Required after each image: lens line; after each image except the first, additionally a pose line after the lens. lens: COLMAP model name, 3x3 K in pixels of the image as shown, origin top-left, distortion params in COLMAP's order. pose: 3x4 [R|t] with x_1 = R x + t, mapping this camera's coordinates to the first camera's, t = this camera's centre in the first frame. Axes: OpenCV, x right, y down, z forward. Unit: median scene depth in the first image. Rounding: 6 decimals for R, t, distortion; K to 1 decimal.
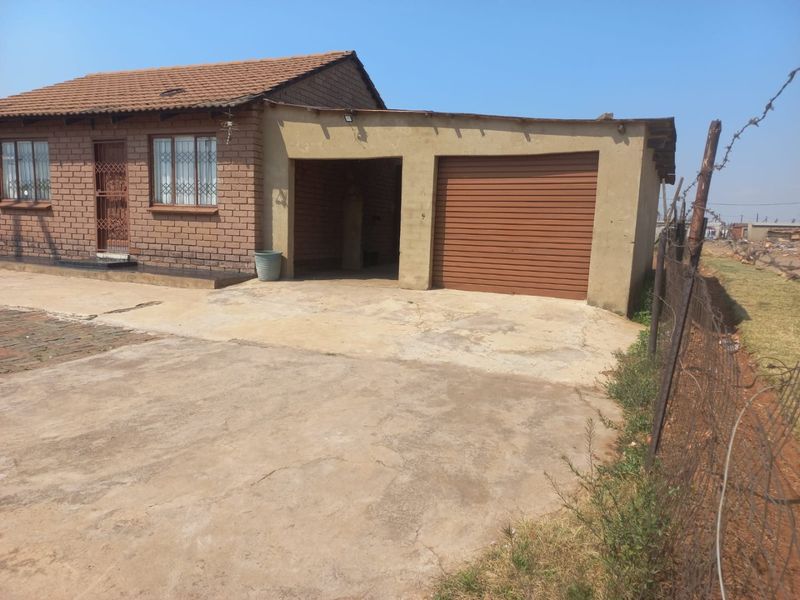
lens RADIAL K [[563.4, 0, 403.6], [0, 563.4, 303.2], [0, 0, 1]] dist [0.059493, -0.035322]
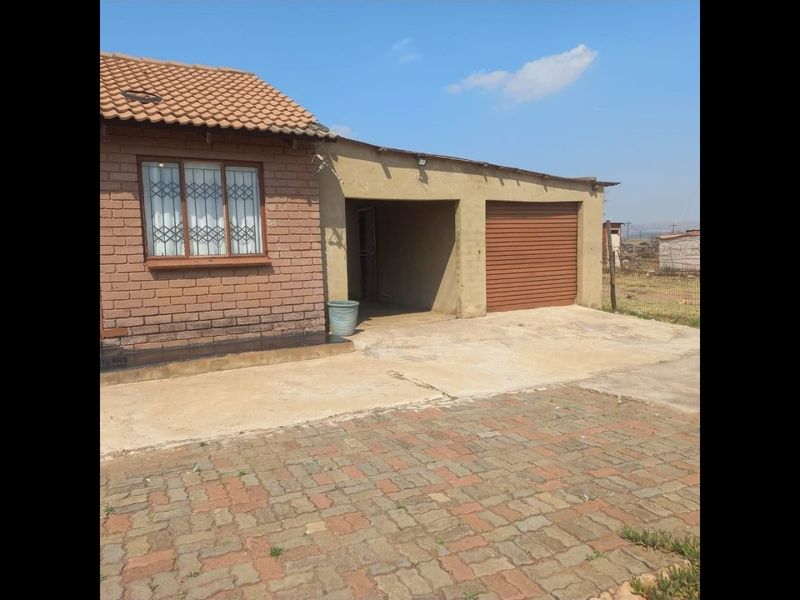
lens RADIAL K [[563.4, 0, 403.6], [0, 563.4, 303.2], [0, 0, 1]] dist [0.059493, -0.035322]
pose [[0.601125, -0.125424, 0.789251, -0.858187], [0.159447, 0.986574, 0.035340, -0.103773], [-0.783087, 0.104600, 0.613053, 0.384416]]
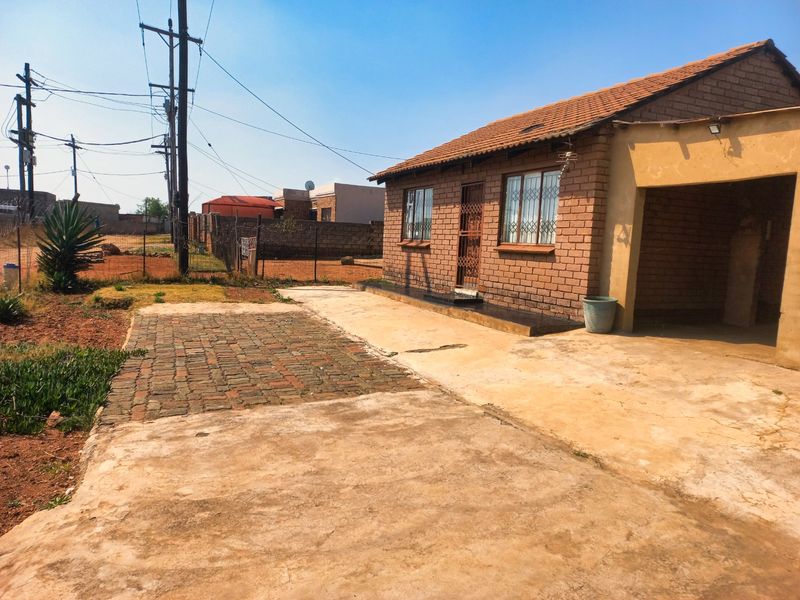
lens RADIAL K [[563.4, 0, 403.6], [0, 563.4, 303.2], [0, 0, 1]] dist [0.059493, -0.035322]
pose [[0.749919, 0.071075, -0.657700, 0.096922], [-0.107141, 0.994135, -0.014732, -0.039318], [0.652796, 0.081514, 0.753135, 0.166981]]
